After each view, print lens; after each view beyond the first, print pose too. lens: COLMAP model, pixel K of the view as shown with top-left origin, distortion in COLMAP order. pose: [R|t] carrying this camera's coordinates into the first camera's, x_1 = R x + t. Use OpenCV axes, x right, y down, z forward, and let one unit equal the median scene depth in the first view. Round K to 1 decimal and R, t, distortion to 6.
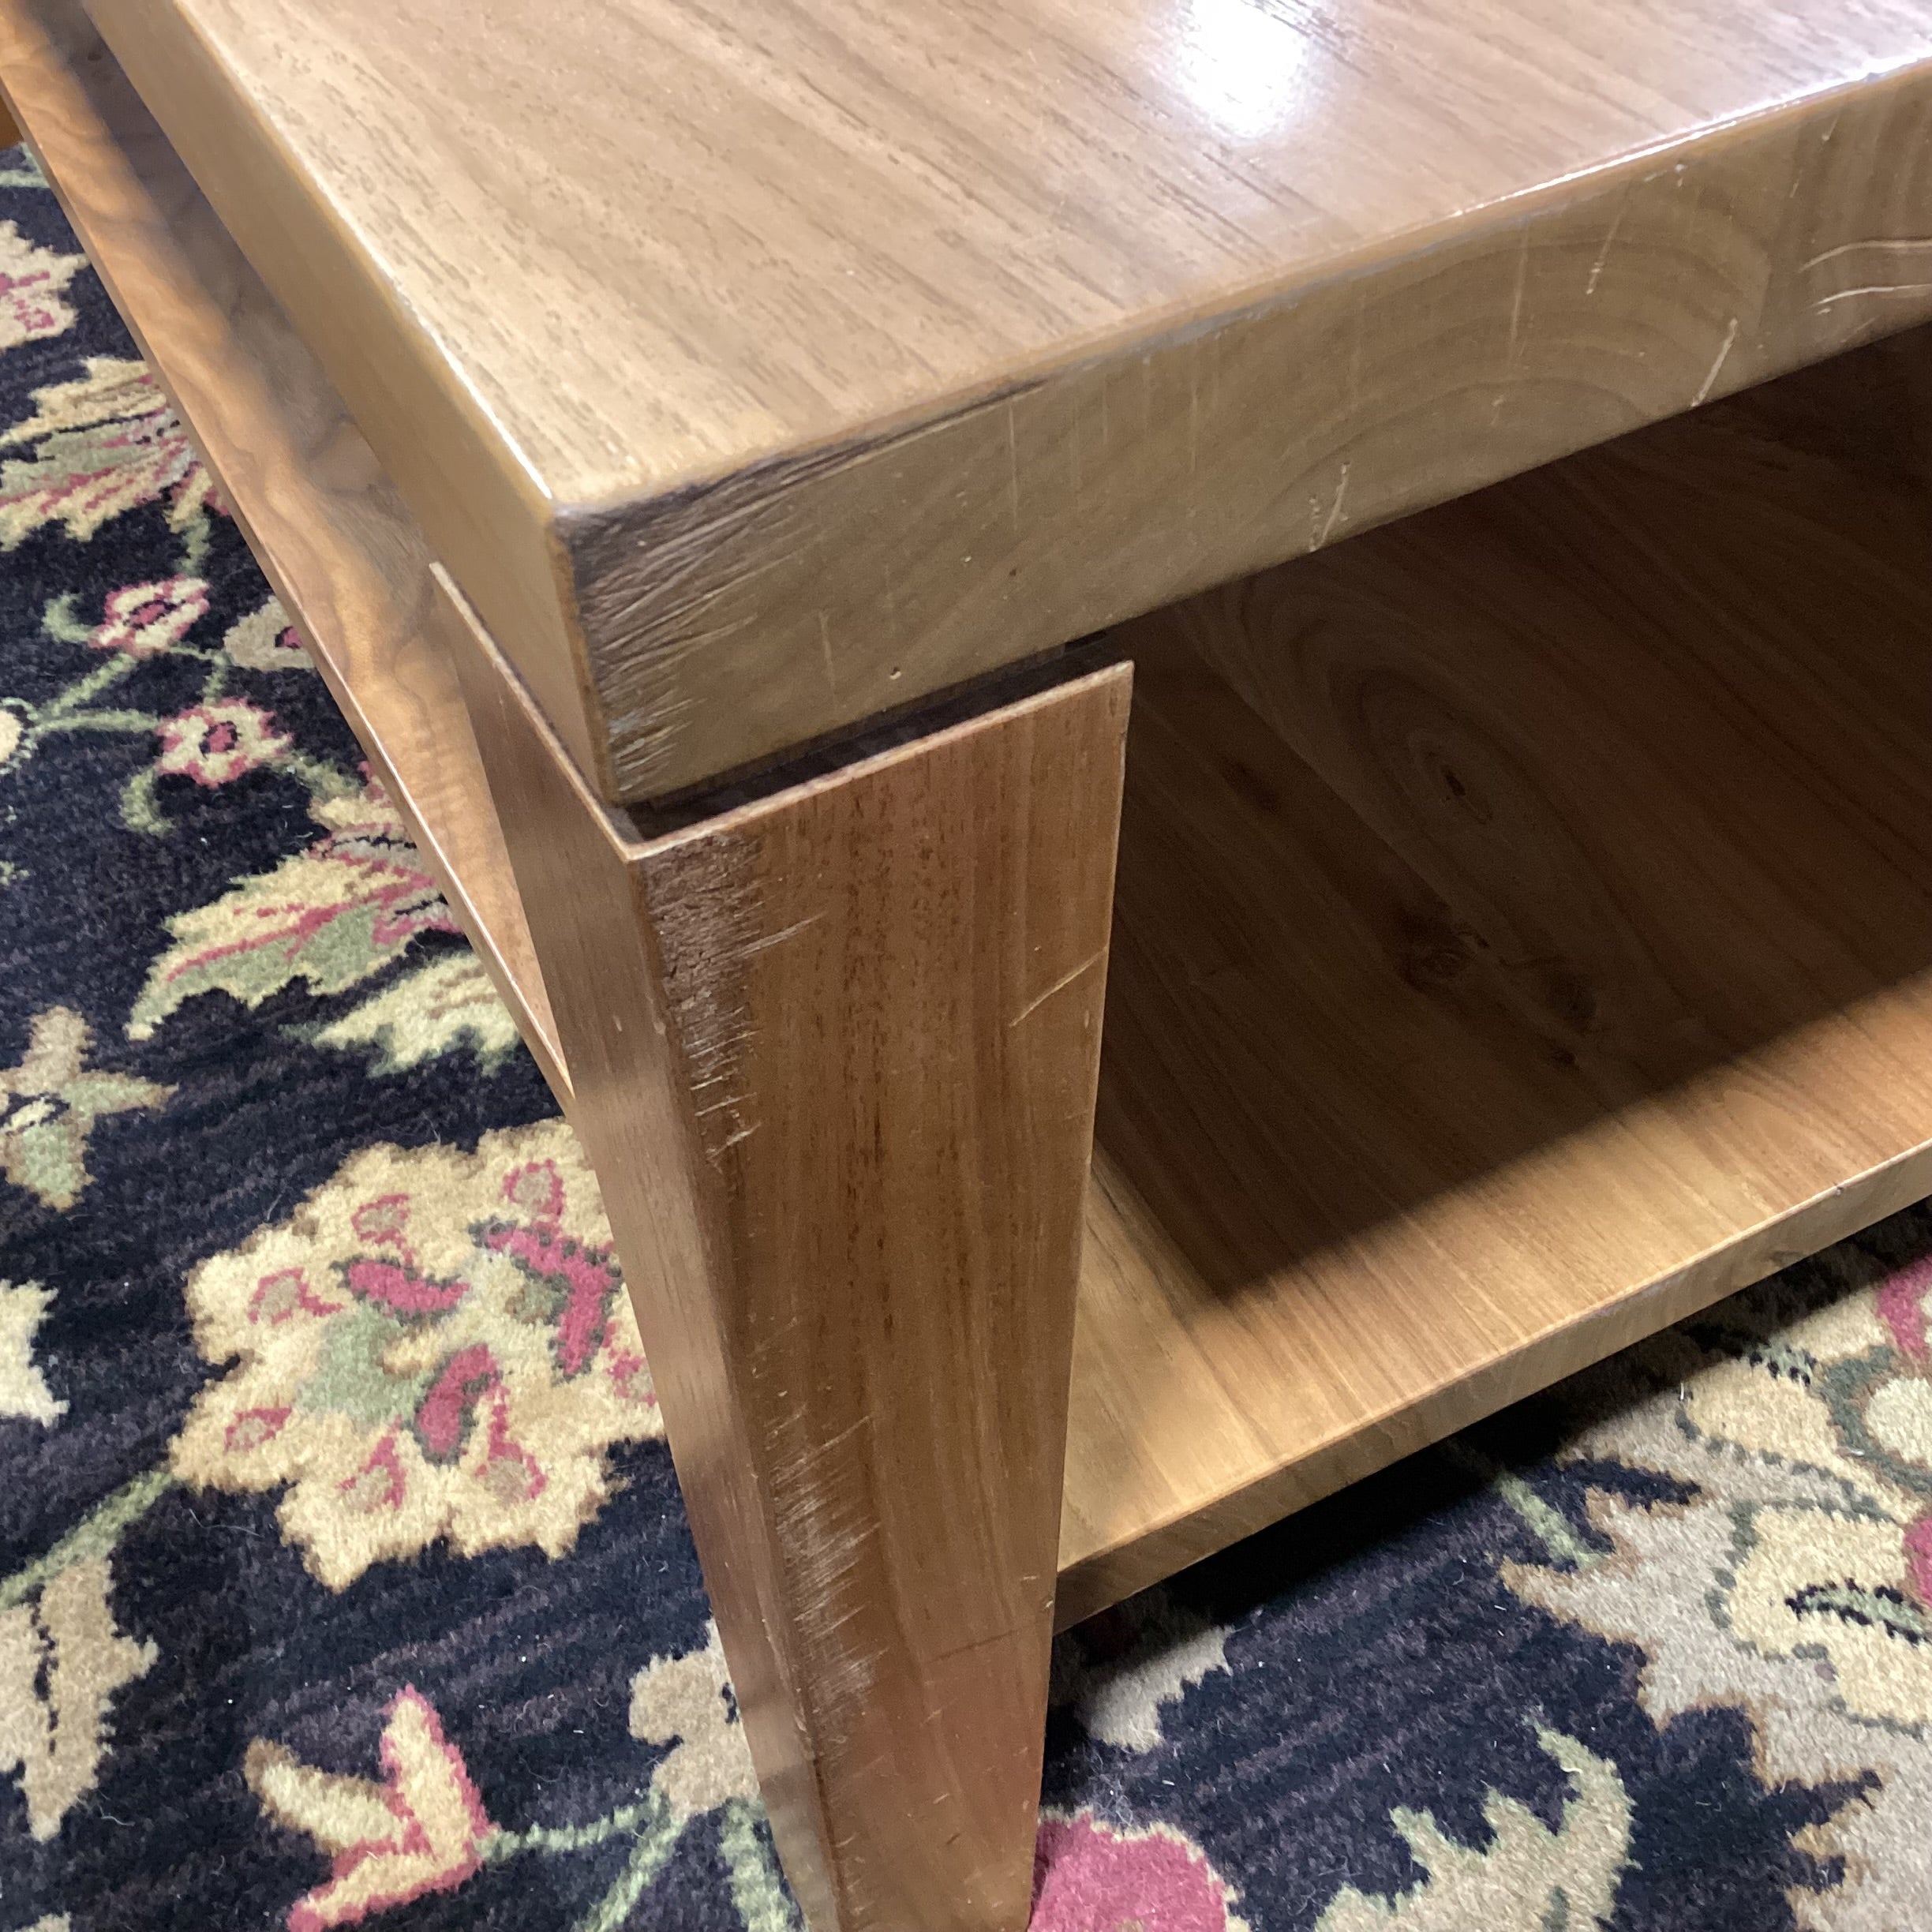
lens RADIAL K [[2318.4, 0, 962.6], [0, 2318.4, 942.0], [0, 0, 1]] dist [0.168558, -0.388762]
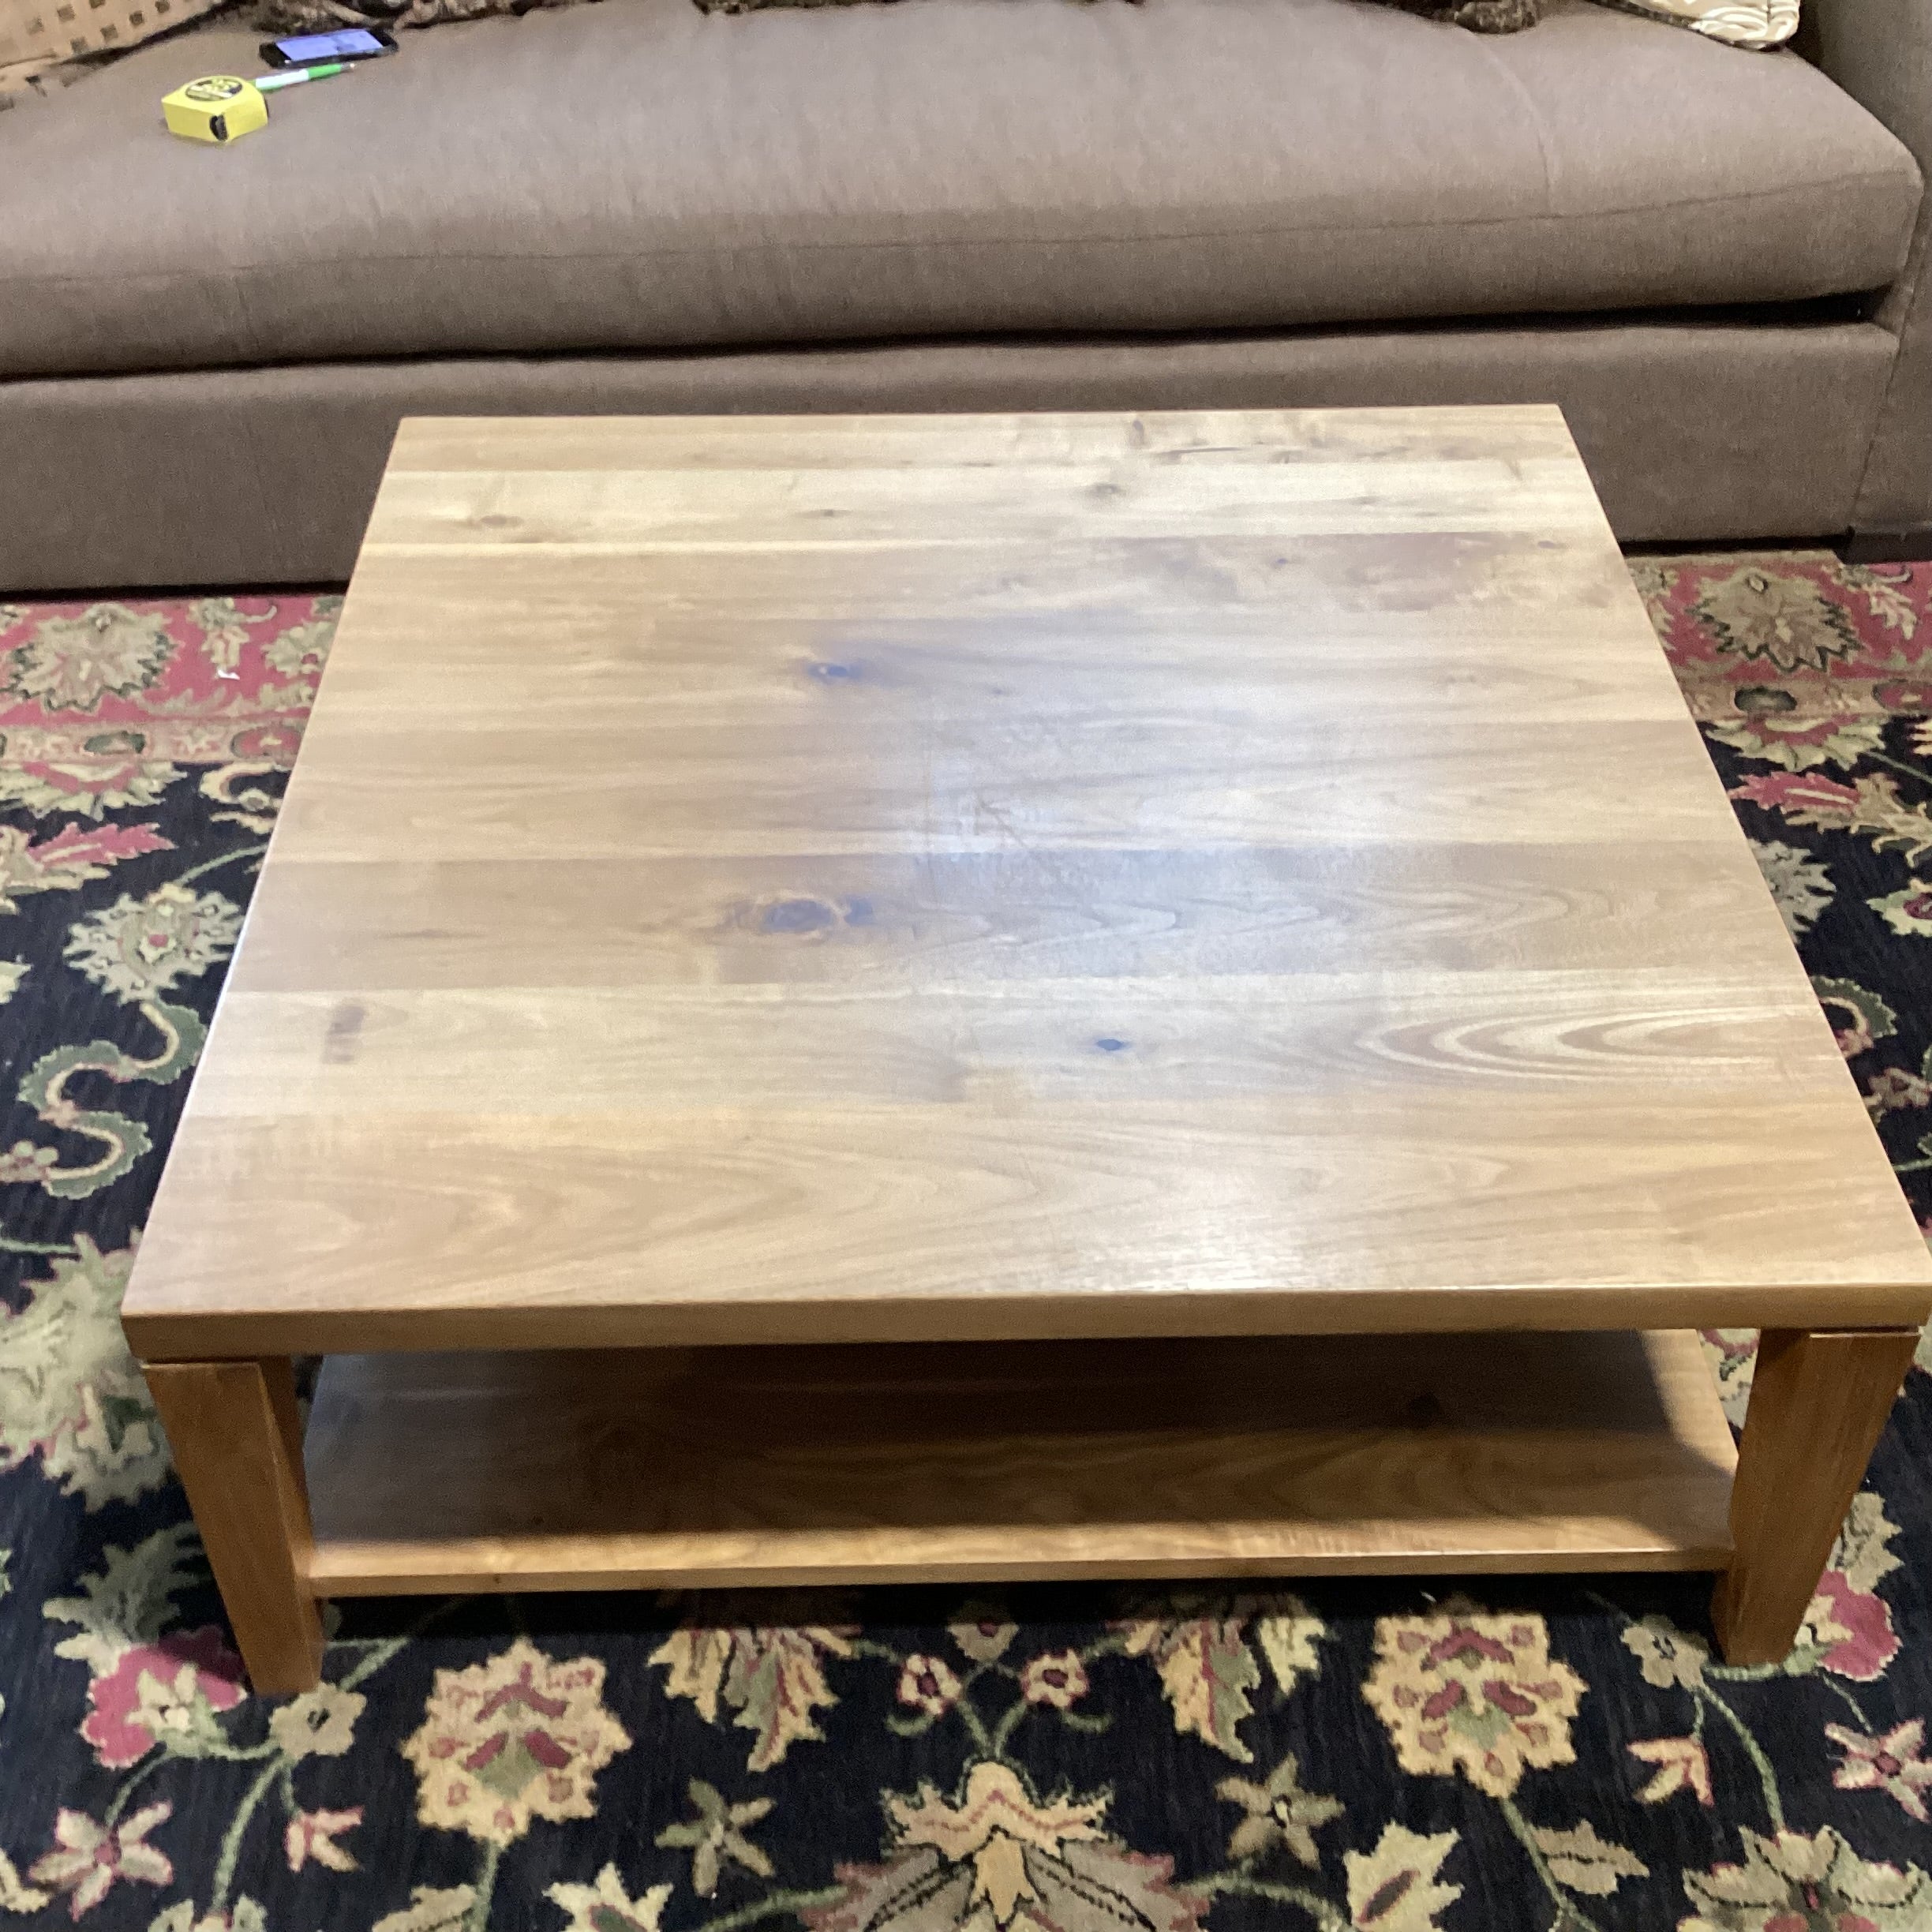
lens RADIAL K [[2320.0, 0, 966.0], [0, 2320.0, 966.0], [0, 0, 1]] dist [0.151786, -0.351665]
pose [[0.448649, -0.556074, 0.699640, -1.711185], [0.621098, 0.756905, 0.203305, -1.206389], [-0.642613, 0.343332, 0.684961, -0.594917]]
